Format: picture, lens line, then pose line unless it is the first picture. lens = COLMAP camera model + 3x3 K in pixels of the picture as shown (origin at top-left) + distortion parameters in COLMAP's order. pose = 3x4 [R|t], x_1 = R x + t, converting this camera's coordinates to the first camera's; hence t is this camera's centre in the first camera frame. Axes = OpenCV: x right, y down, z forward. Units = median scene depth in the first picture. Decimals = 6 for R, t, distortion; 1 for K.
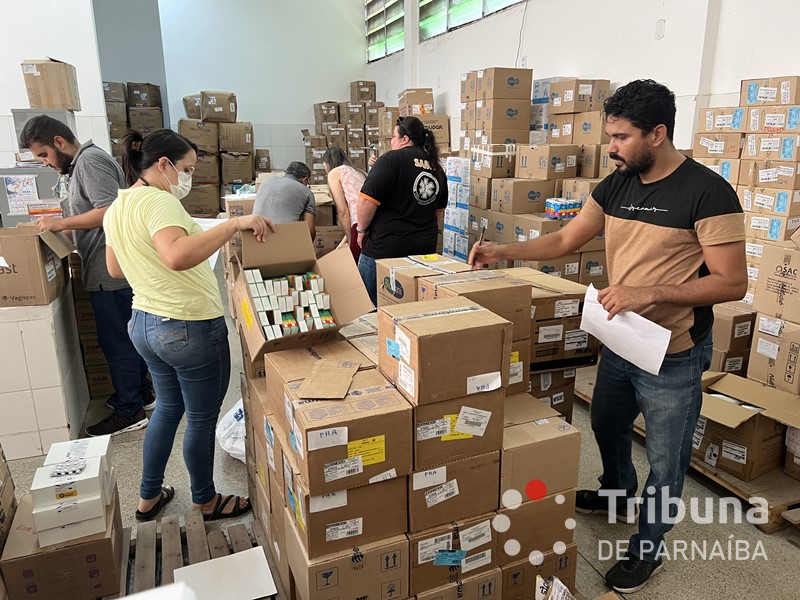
lens RADIAL K [[586.7, 0, 400.0], [0, 586.7, 300.0], [0, 0, 1]] dist [0.029525, -0.032010]
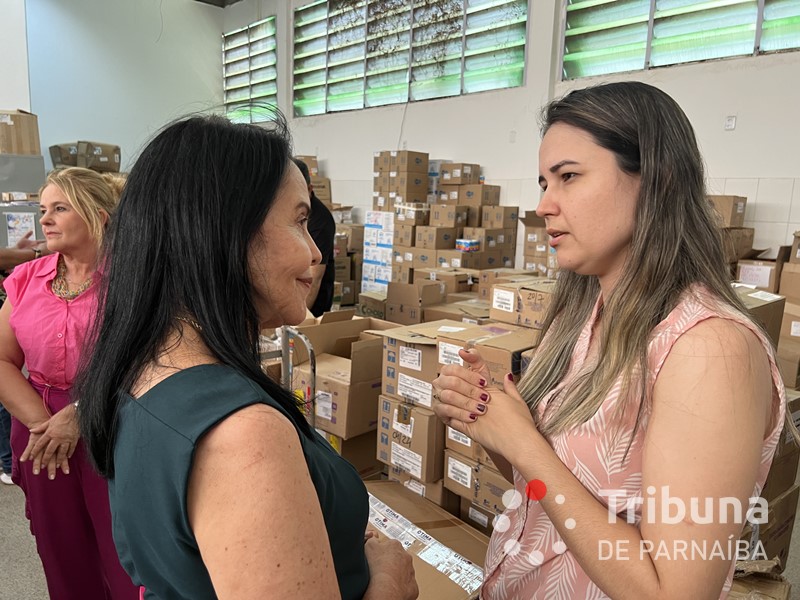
lens RADIAL K [[586.7, 0, 400.0], [0, 586.7, 300.0], [0, 0, 1]] dist [0.029525, -0.032010]
pose [[0.924562, -0.022876, 0.380343, -0.404400], [0.058485, 0.994888, -0.082331, 0.085808], [-0.376515, 0.098364, 0.921174, -0.279980]]
